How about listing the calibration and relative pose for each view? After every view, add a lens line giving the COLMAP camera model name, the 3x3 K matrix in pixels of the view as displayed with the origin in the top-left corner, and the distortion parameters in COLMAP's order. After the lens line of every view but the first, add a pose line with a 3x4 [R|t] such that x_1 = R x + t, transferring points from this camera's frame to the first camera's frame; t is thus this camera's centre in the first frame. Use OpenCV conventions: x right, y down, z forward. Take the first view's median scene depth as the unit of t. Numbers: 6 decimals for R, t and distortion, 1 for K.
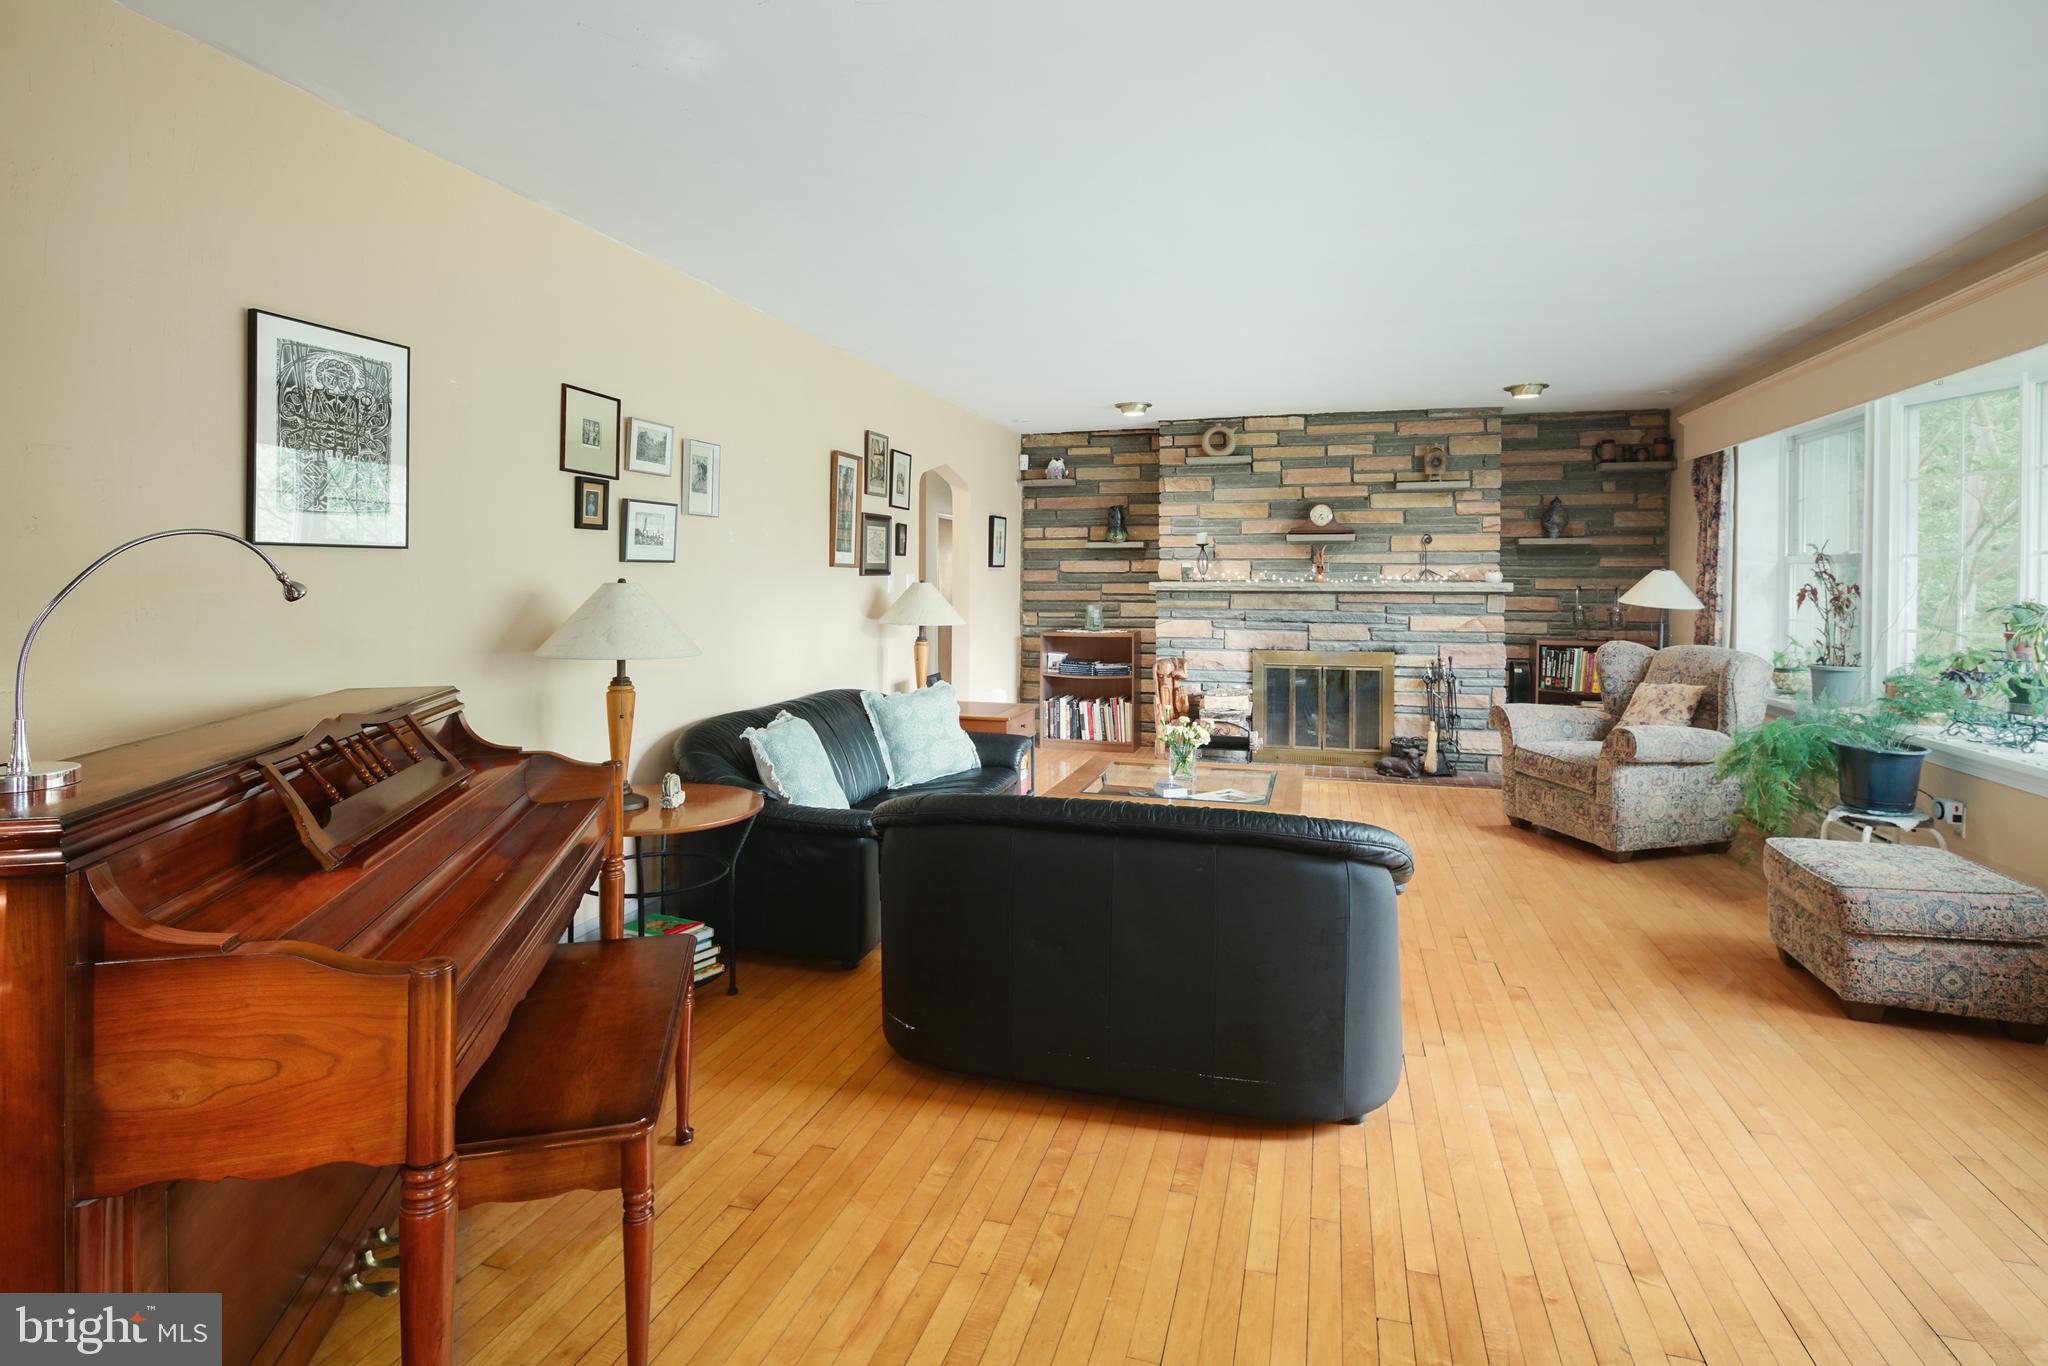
lens RADIAL K [[998.2, 0, 1033.5], [0, 998.2, 586.7], [0, 0, 1]] dist [0.002461, -0.002871]
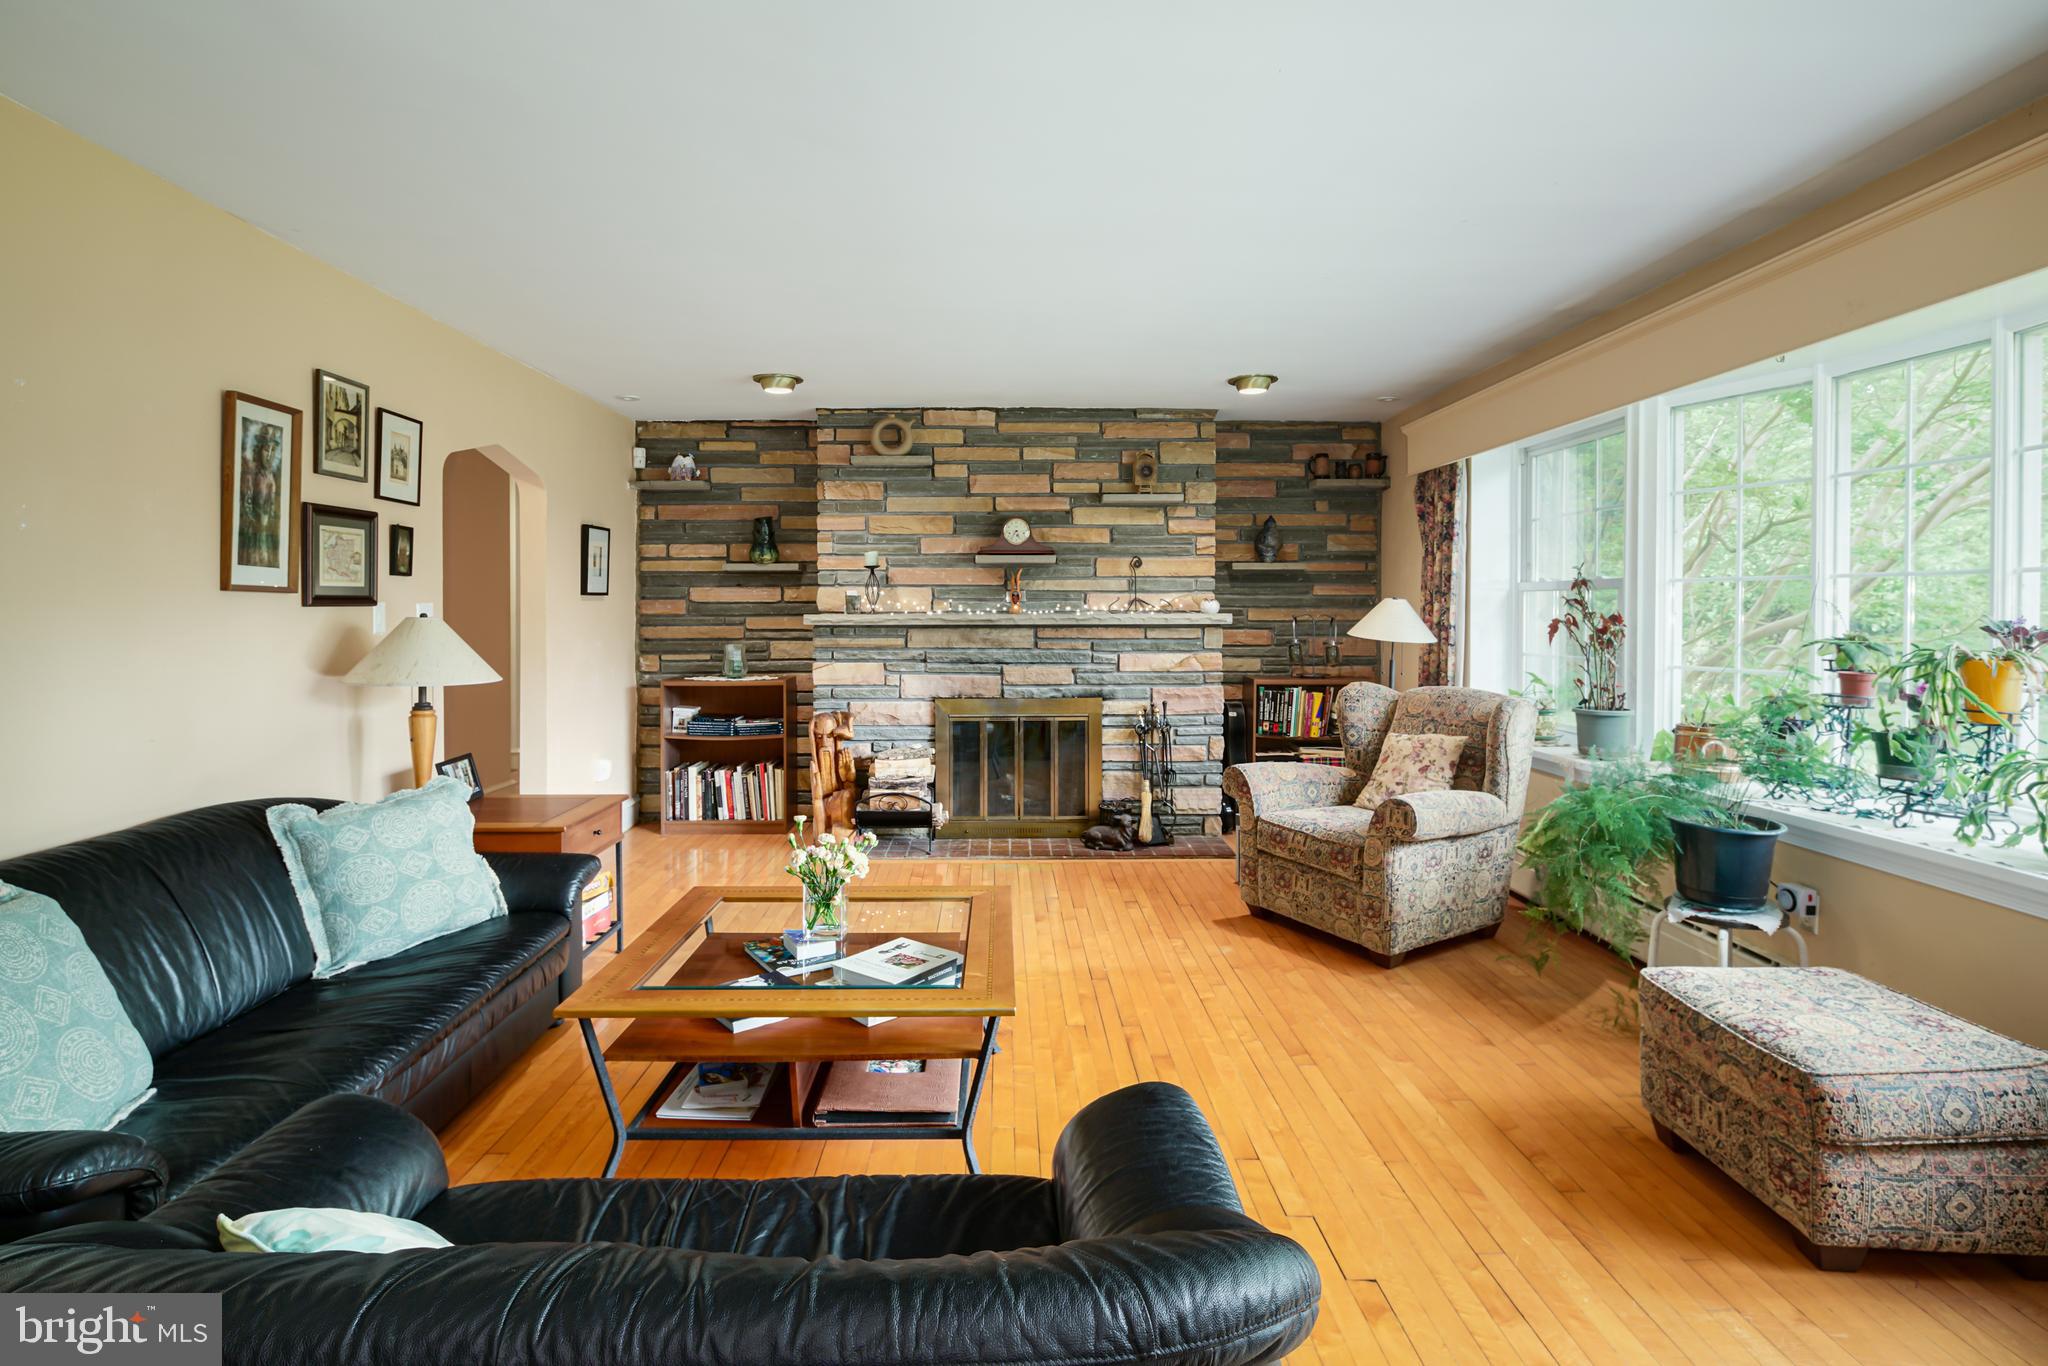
lens RADIAL K [[998.2, 0, 1004.9], [0, 998.2, 617.0], [0, 0, 1]] dist [0.002461, -0.002871]
pose [[0.959263, -0.004947, 0.282472, 0.051184], [0.005379, 0.999985, -0.000754, -0.001436], [-0.282464, 0.002243, 0.959275, 0.233108]]
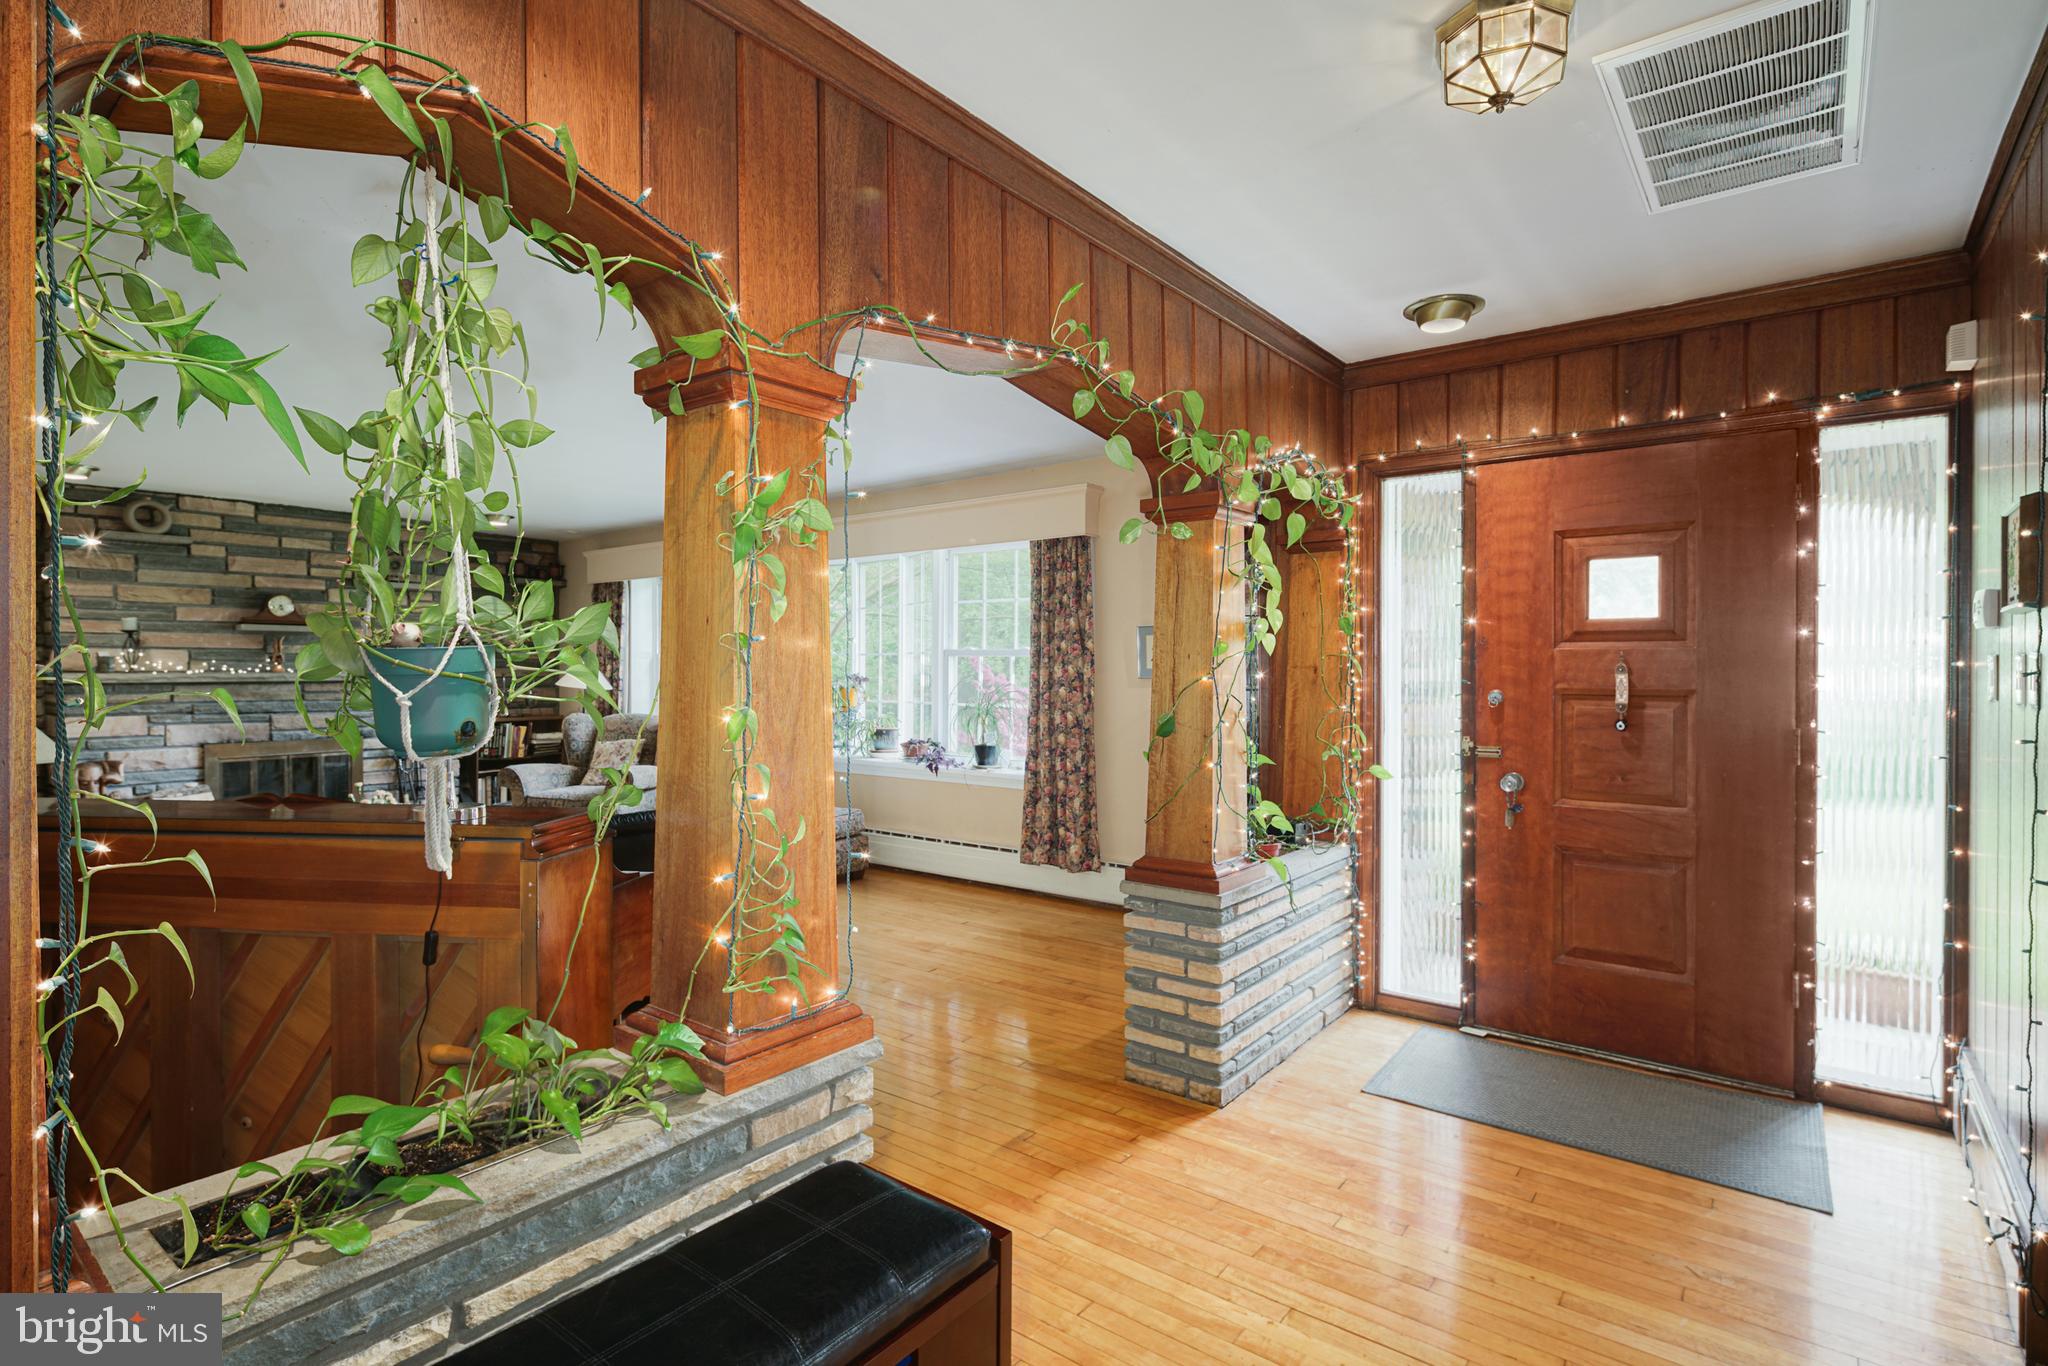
lens RADIAL K [[998.2, 0, 1017.9], [0, 998.2, 679.4], [0, 0, 1]] dist [0.002461, -0.002871]
pose [[0.367687, -0.012729, 0.929863, -0.400484], [0.009193, 0.999907, 0.010053, -0.000897], [-0.929904, 0.004852, 0.367770, -0.066469]]
